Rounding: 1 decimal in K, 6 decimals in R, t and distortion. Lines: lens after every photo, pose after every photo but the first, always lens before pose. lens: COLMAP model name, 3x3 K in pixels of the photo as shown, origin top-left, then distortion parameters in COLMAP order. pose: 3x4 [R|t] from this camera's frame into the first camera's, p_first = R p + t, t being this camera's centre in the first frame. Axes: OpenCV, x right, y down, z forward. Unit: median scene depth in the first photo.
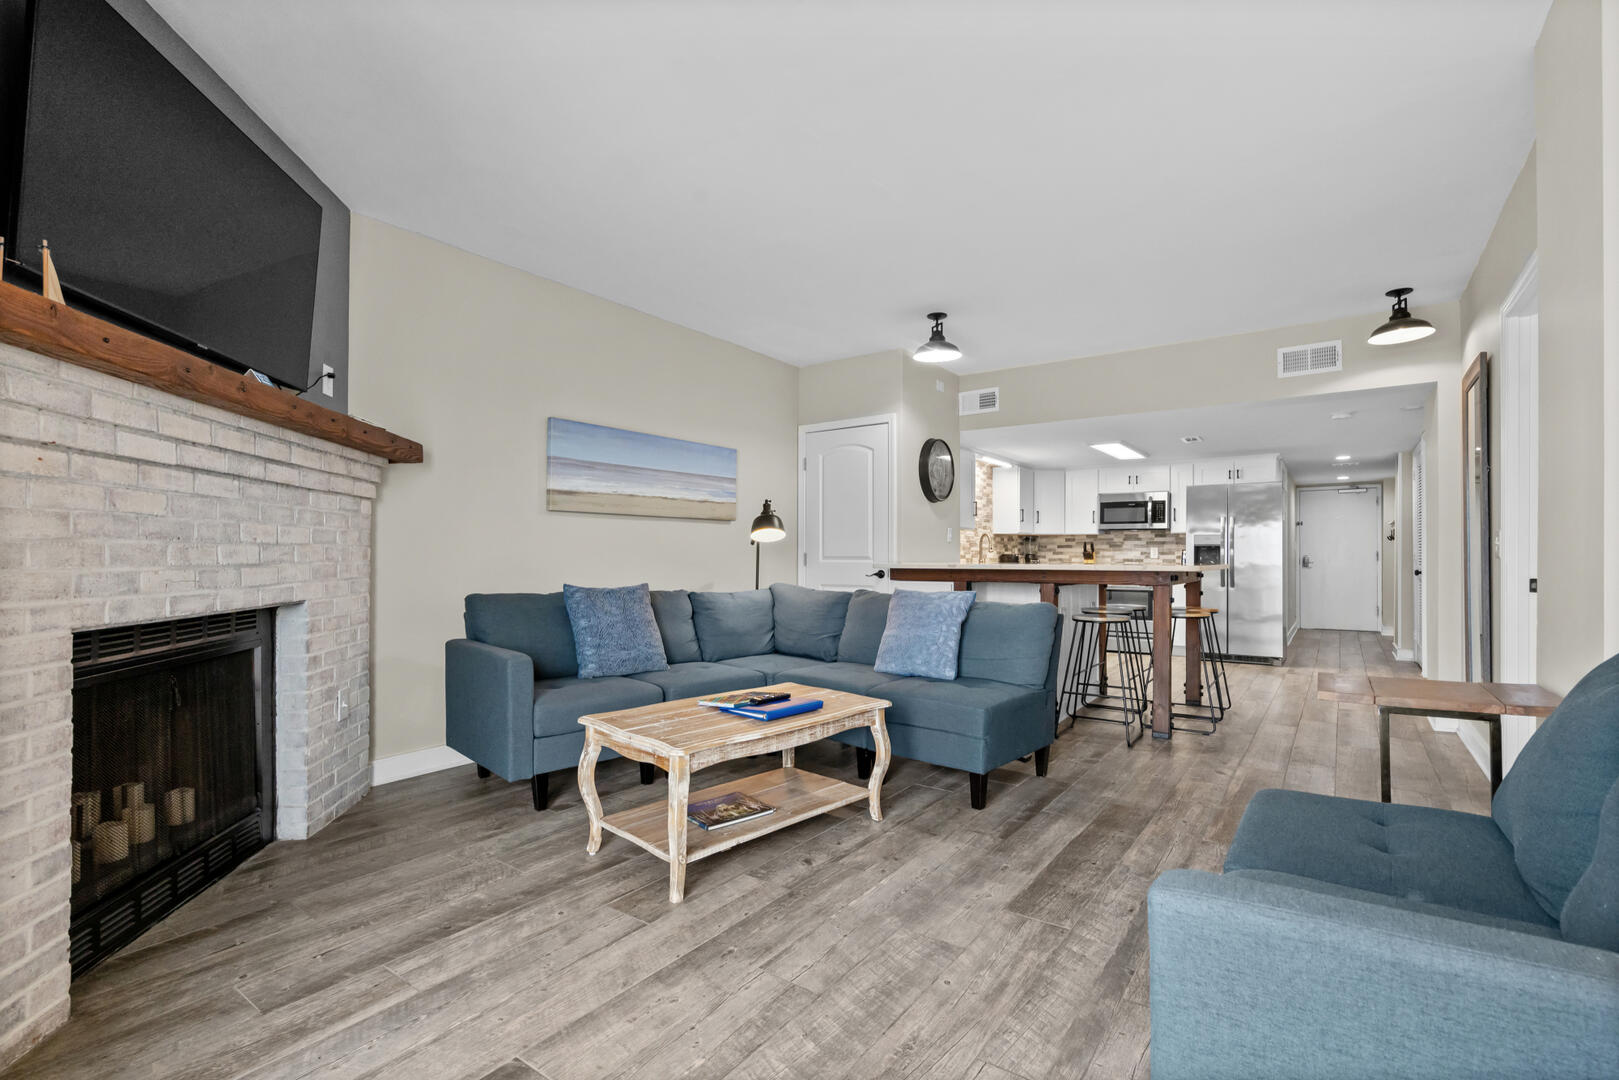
lens RADIAL K [[745.2, 0, 811.2], [0, 745.2, 552.4], [0, 0, 1]] dist [-0.006206, 0.003681]
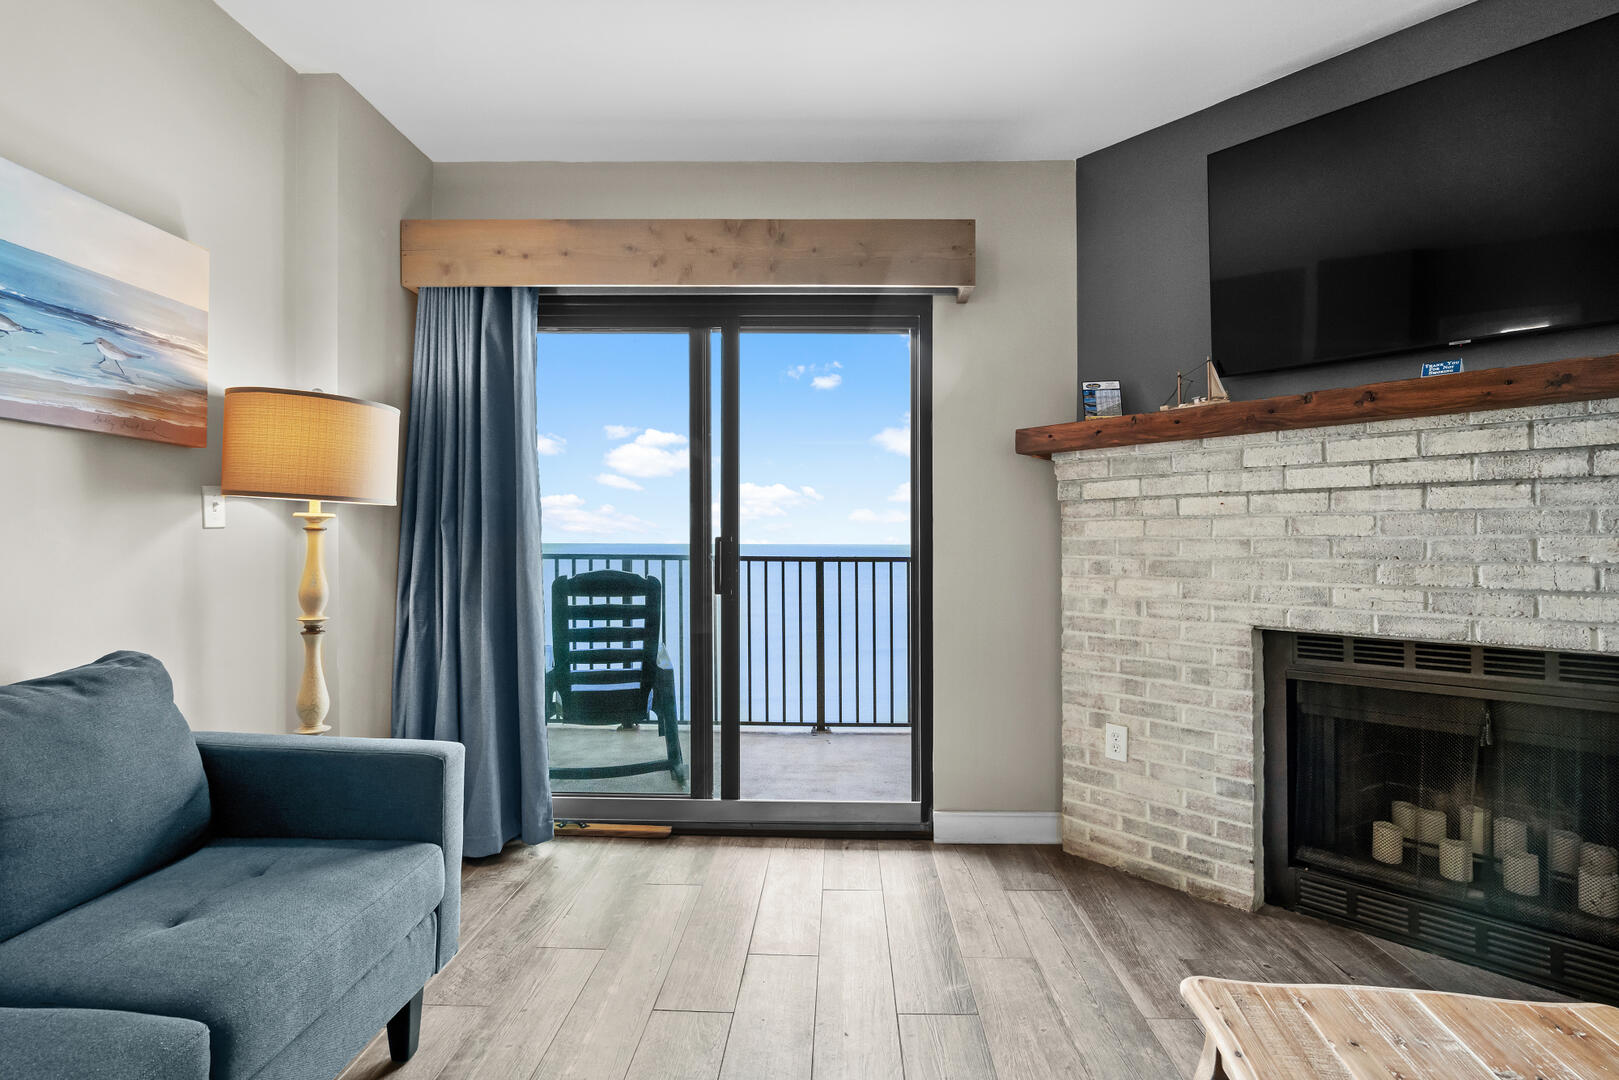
lens RADIAL K [[745.2, 0, 837.3], [0, 745.2, 536.5], [0, 0, 1]] dist [-0.006206, 0.003681]
pose [[-0.821774, -0.013741, -0.569648, 0.139194], [-0.006493, 0.999870, -0.014753, -0.011639], [0.569777, -0.008425, -0.821756, 0.591080]]
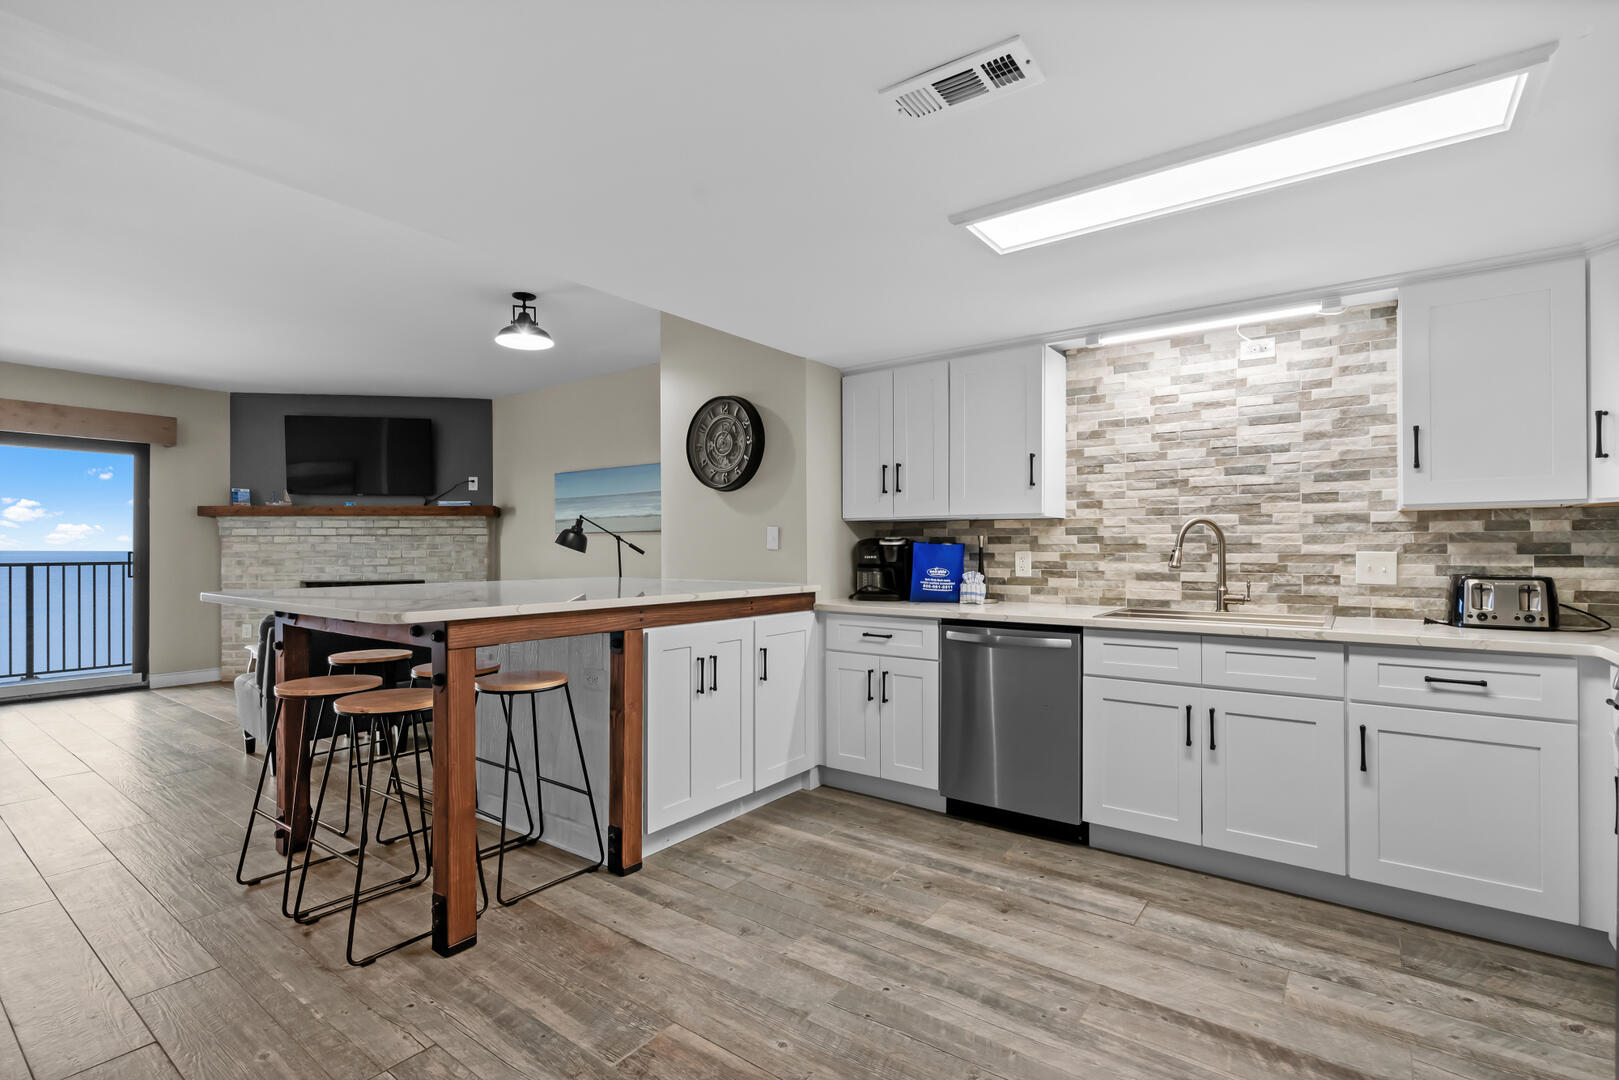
lens RADIAL K [[745.2, 0, 815.6], [0, 745.2, 543.6], [0, 0, 1]] dist [-0.006206, 0.003681]
pose [[-0.015363, -0.008182, -0.999849, 1.022282], [0.005114, 0.999953, -0.008262, -0.016853], [0.999869, -0.005240, -0.015320, 1.333391]]
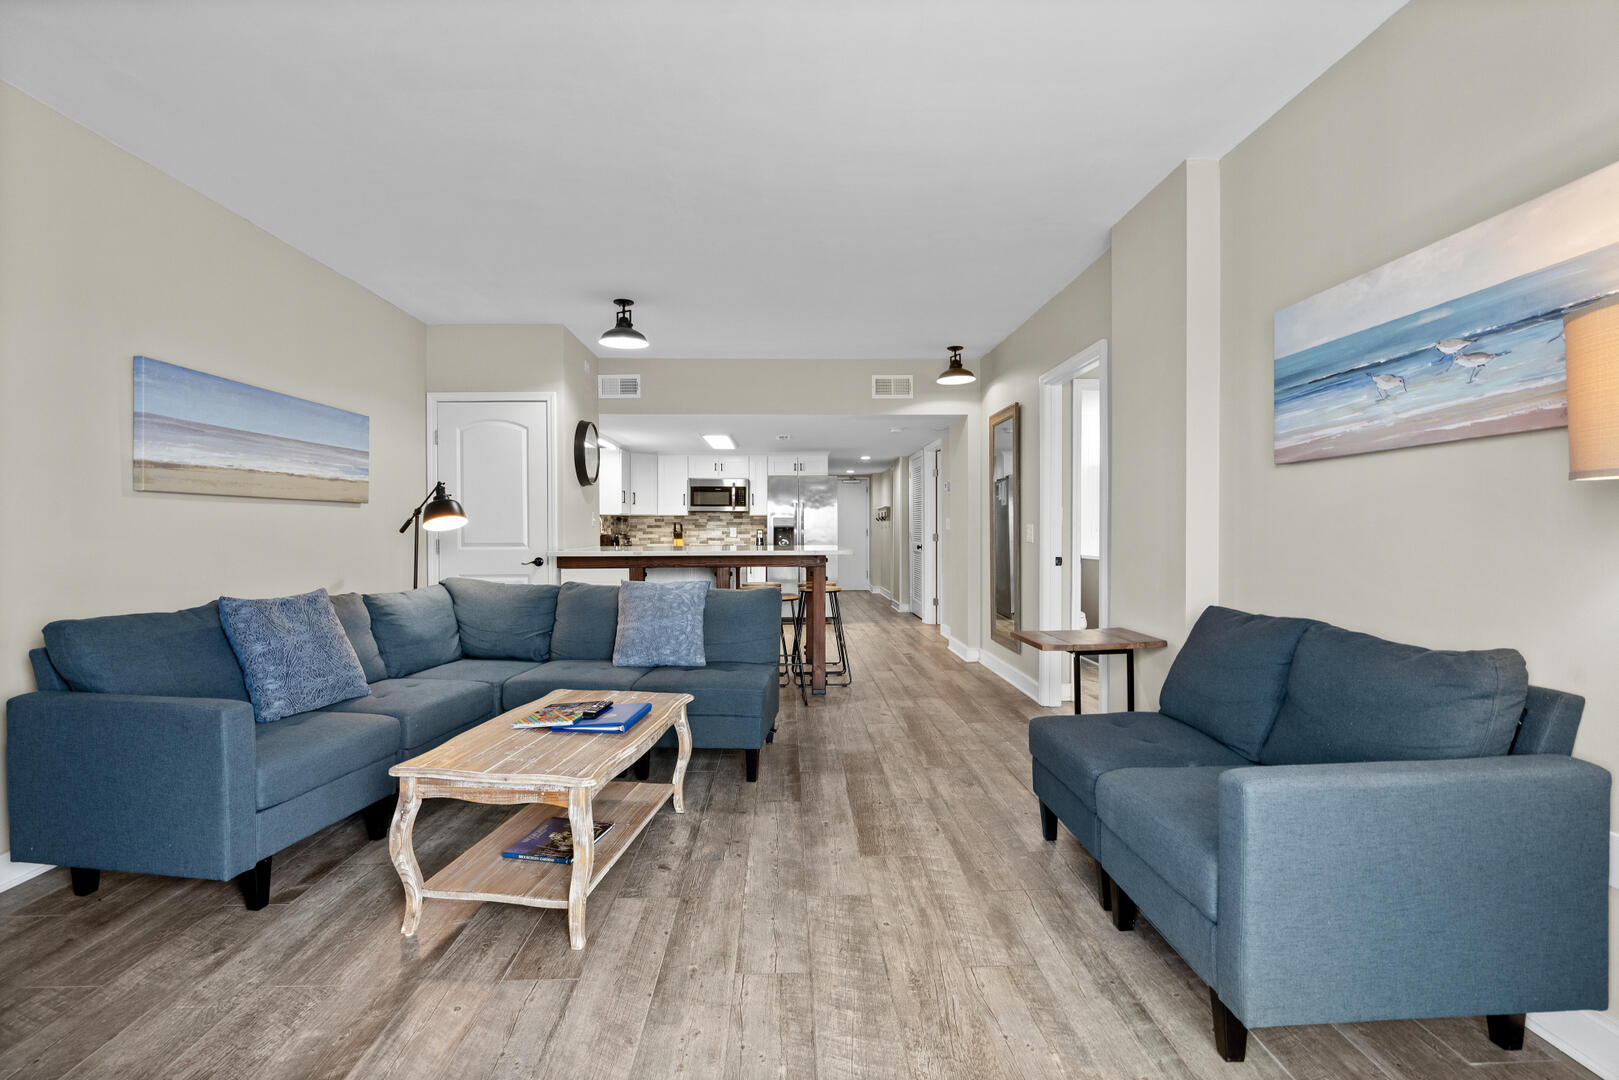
lens RADIAL K [[745.2, 0, 811.3], [0, 745.2, 535.1], [0, 0, 1]] dist [-0.006206, 0.003681]
pose [[0.793239, -0.009975, 0.608829, -0.237175], [0.001436, 0.999894, 0.014511, -0.020593], [-0.608909, -0.010637, 0.793169, 0.055975]]
